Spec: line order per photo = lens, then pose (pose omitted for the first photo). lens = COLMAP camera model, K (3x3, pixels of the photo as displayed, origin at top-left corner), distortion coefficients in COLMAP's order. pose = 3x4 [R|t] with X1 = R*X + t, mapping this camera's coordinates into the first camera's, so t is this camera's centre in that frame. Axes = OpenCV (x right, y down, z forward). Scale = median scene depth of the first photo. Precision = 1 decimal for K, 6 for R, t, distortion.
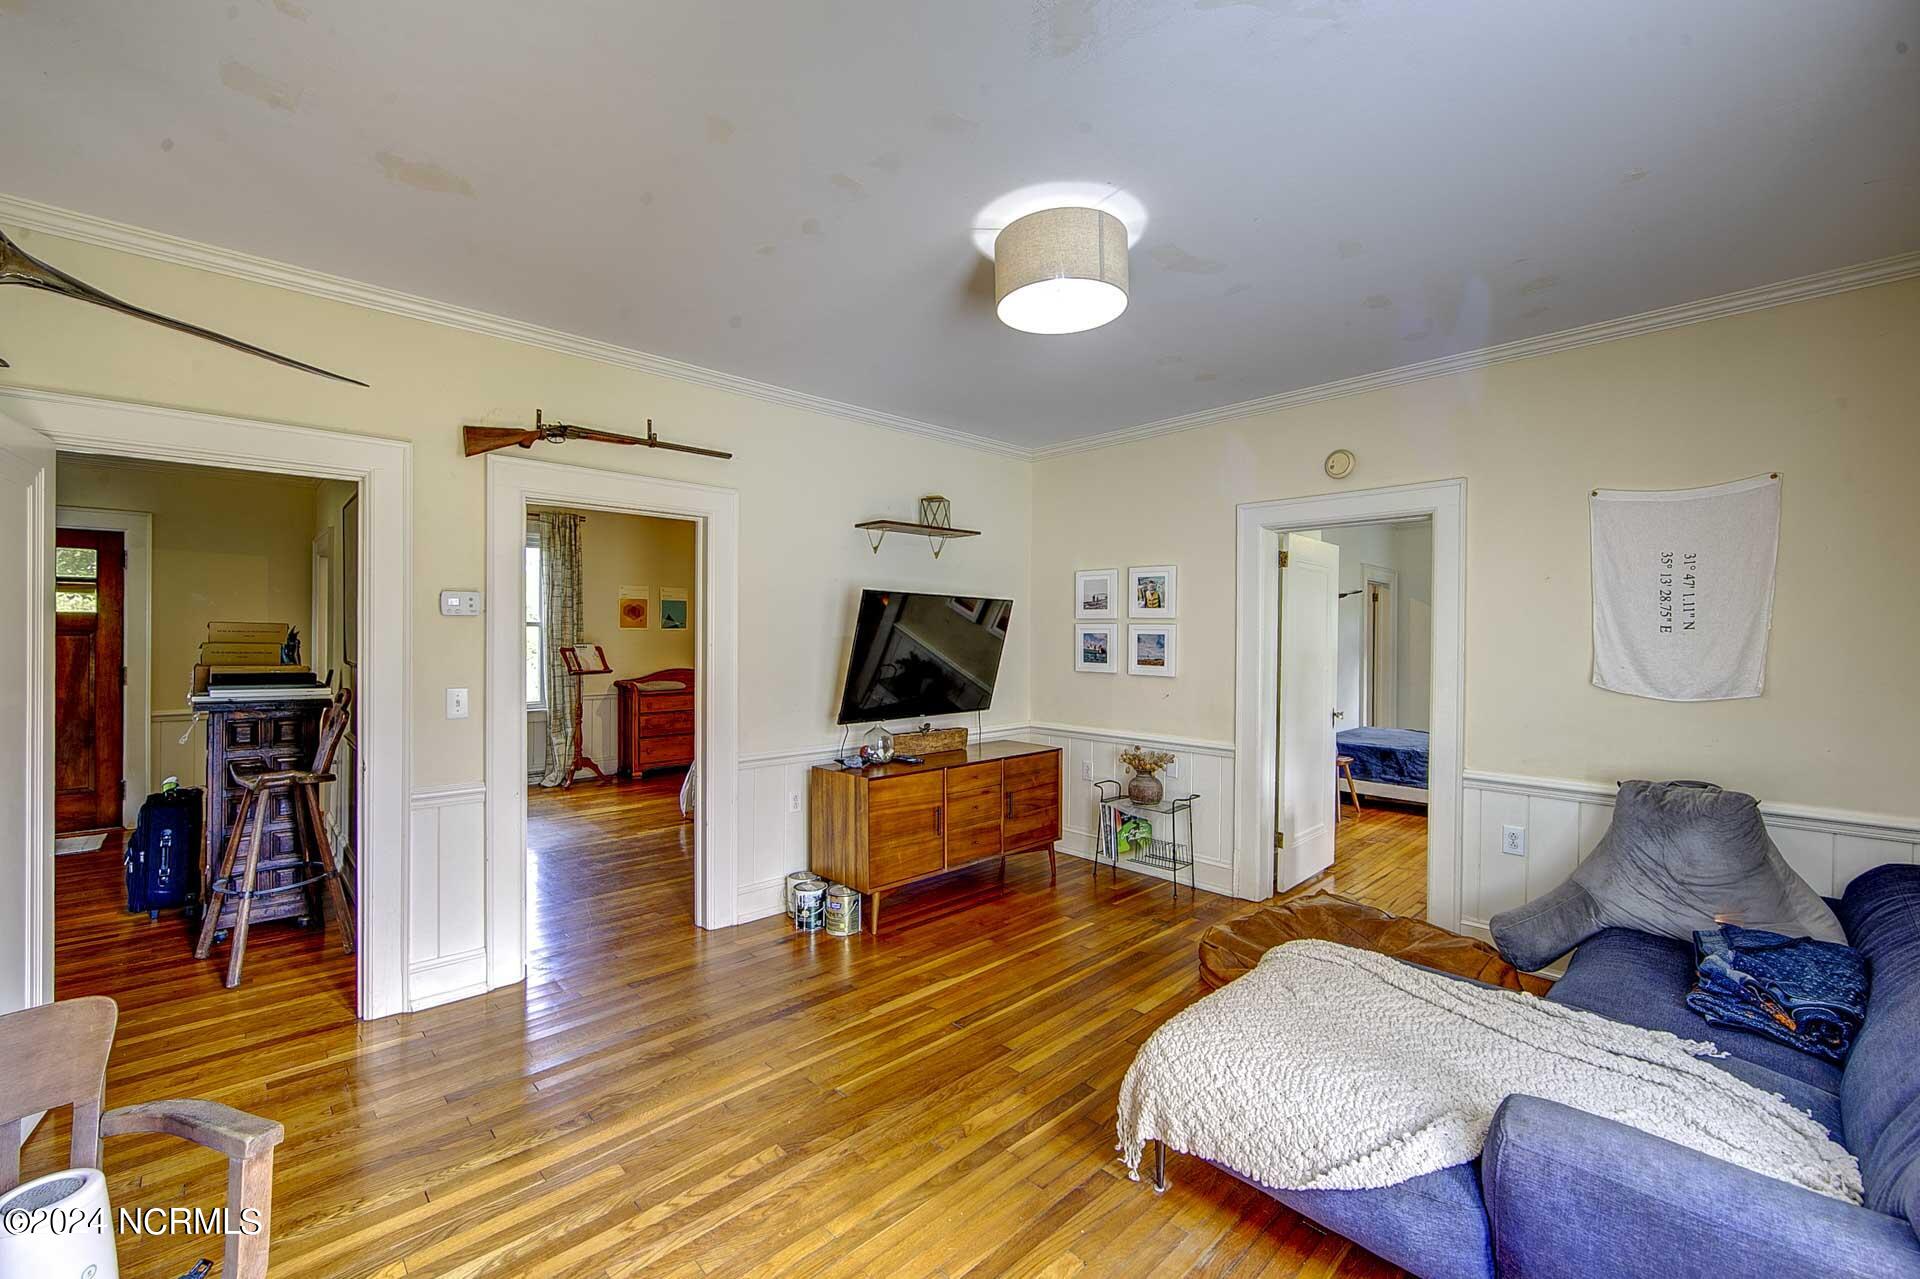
lens RADIAL K [[790.9, 0, 954.1], [0, 790.9, 640.8], [0, 0, 1]] dist [-0.004063, -0.000201]
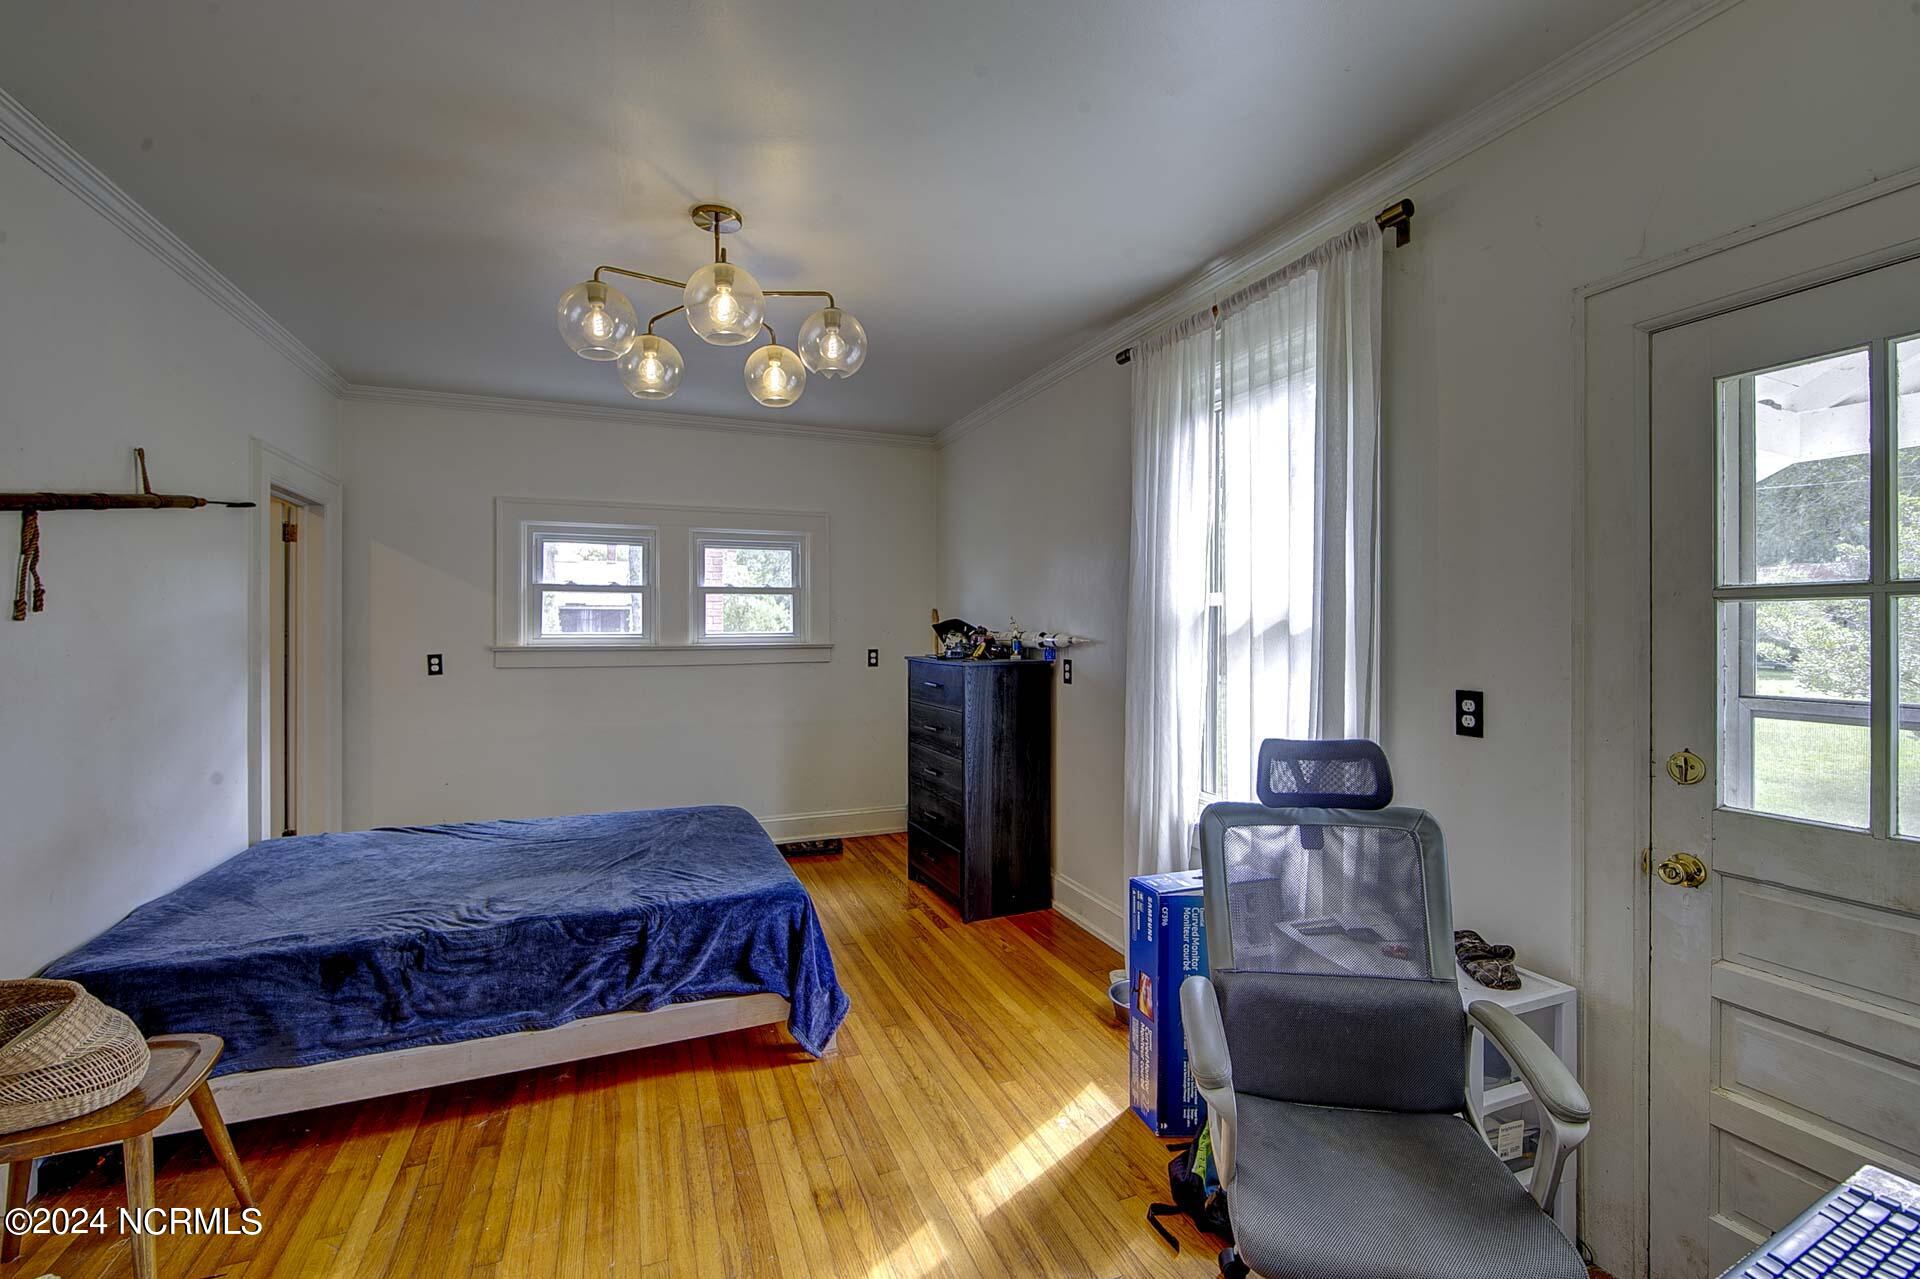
lens RADIAL K [[790.9, 0, 961.7], [0, 790.9, 629.9], [0, 0, 1]] dist [-0.004063, -0.000201]
pose [[0.351127, -0.001498, 0.936327, 0.273361], [-0.002874, 0.999992, 0.002677, -0.001713], [-0.936323, -0.003631, 0.351120, 0.534377]]
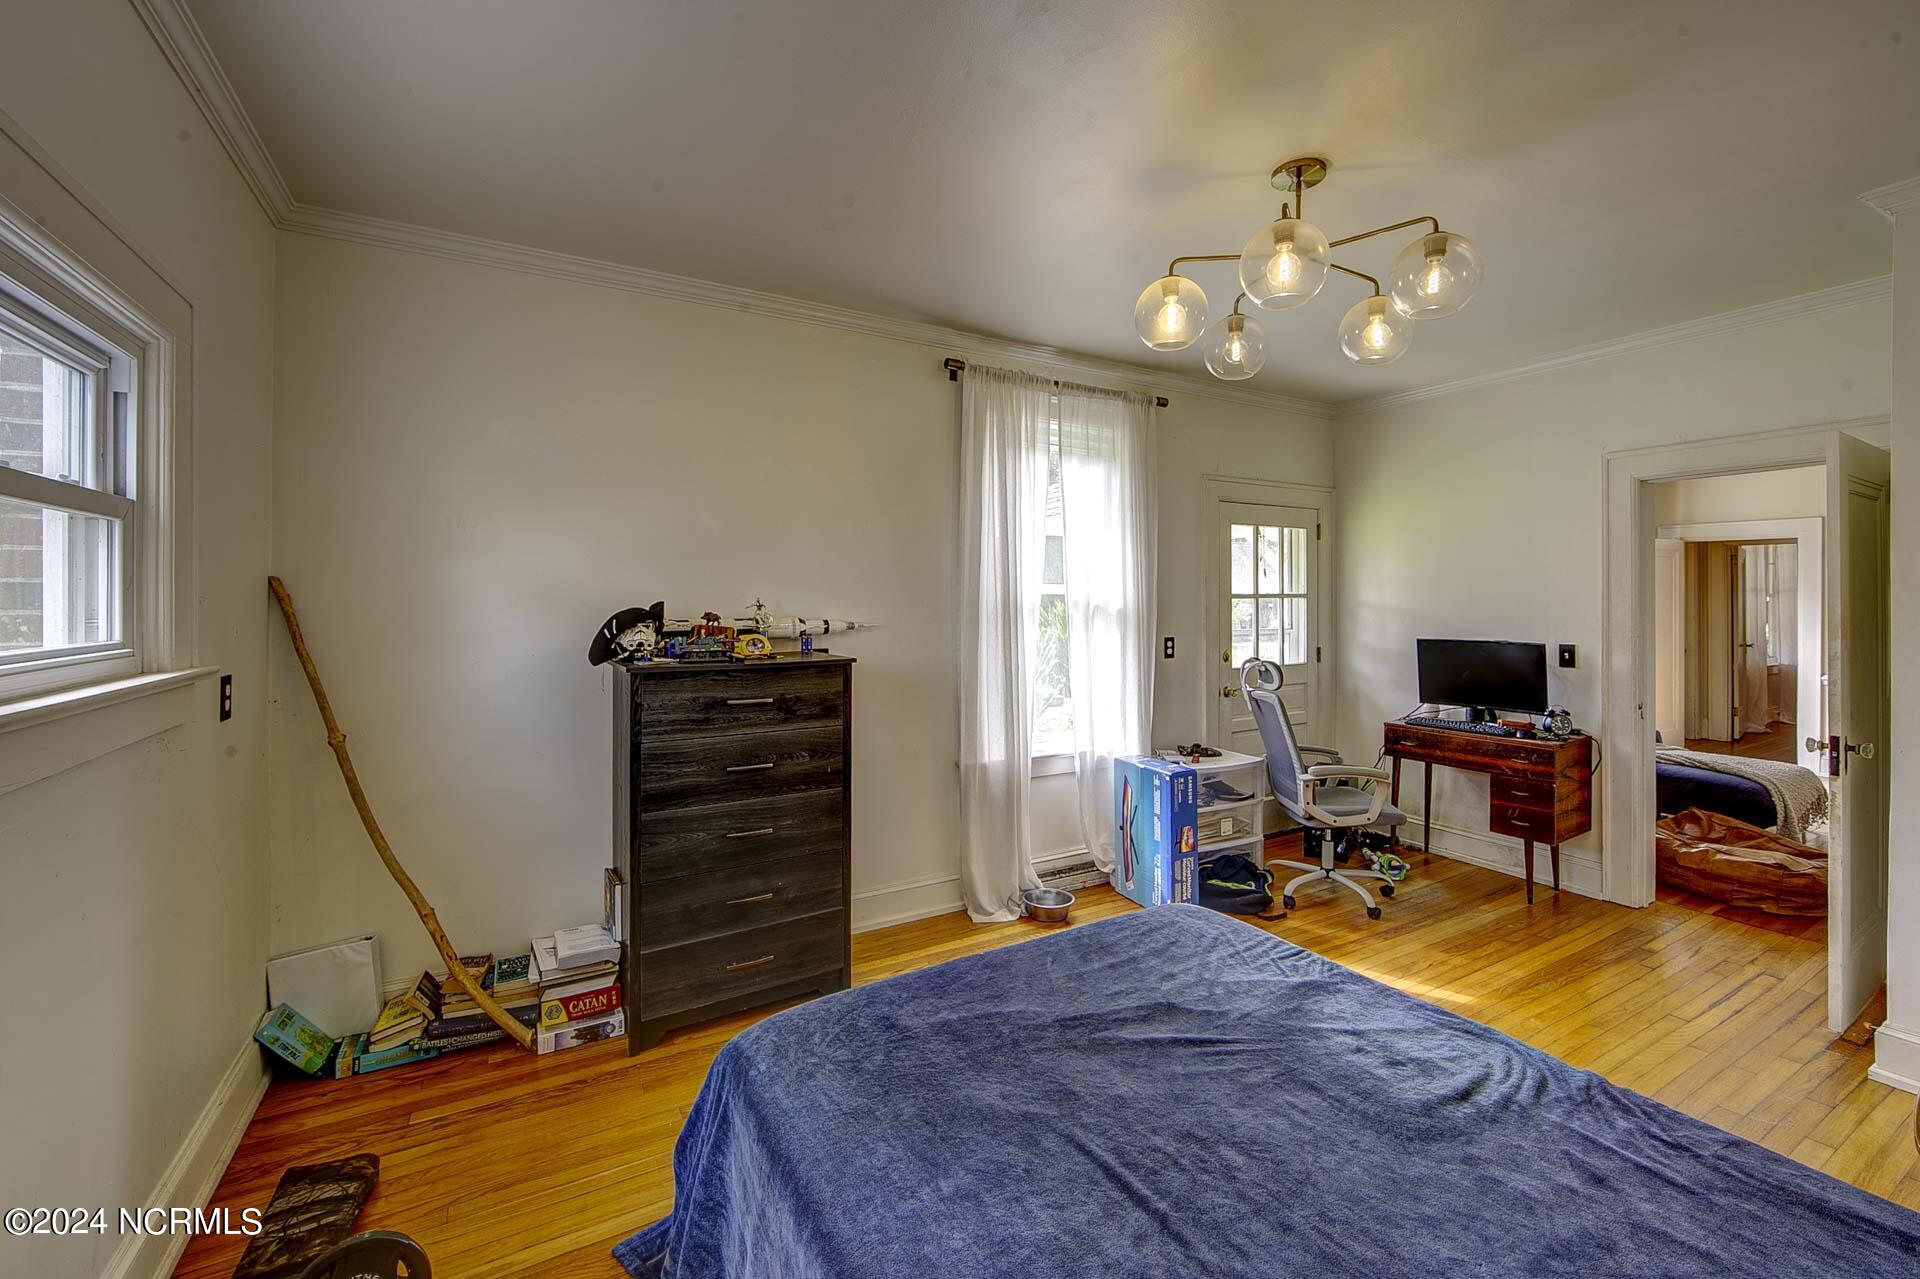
lens RADIAL K [[790.9, 0, 982.0], [0, 790.9, 596.6], [0, 0, 1]] dist [-0.004063, -0.000201]
pose [[-0.972650, -0.004180, 0.232240, 0.558204], [-0.003070, 0.999982, 0.005138, -0.012180], [-0.232257, 0.004285, -0.972645, 1.021085]]
